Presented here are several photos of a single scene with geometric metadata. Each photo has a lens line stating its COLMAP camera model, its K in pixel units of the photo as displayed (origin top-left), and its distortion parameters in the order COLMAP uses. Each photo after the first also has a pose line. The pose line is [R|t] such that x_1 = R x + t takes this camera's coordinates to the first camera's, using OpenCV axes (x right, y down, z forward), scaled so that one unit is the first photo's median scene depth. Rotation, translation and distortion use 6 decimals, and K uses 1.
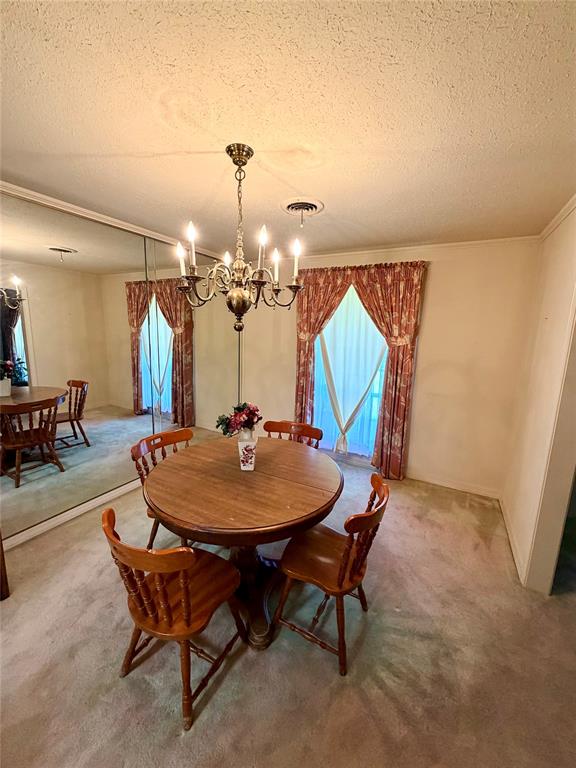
lens RADIAL K [[303.7, 0, 291.1], [0, 303.7, 379.6], [0, 0, 1]] dist [-0.008814, 0.001237]
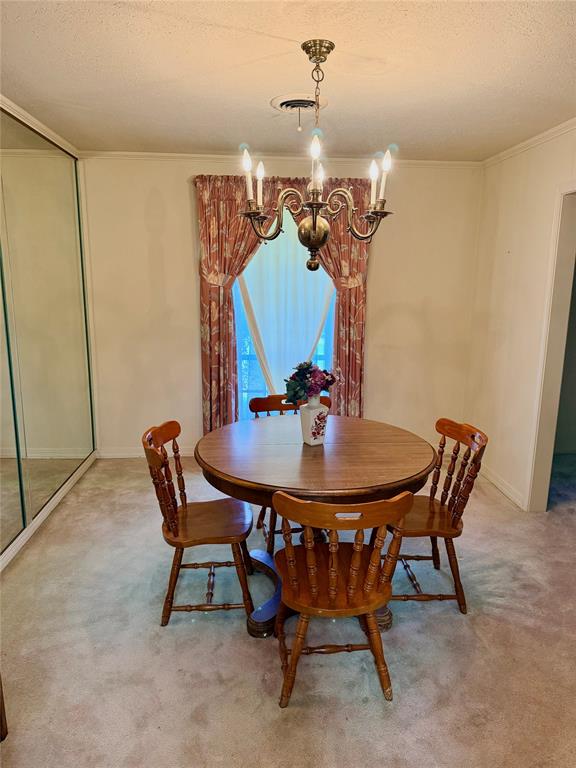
lens RADIAL K [[545.5, 0, 288.7], [0, 545.5, 383.0], [0, 0, 1]] dist [0.029893, -0.019072]
pose [[0.838155, -0.124836, 0.530954, -1.032864], [0.103591, 0.992171, 0.069750, 0.030760], [-0.535504, -0.003459, 0.844525, -0.190943]]
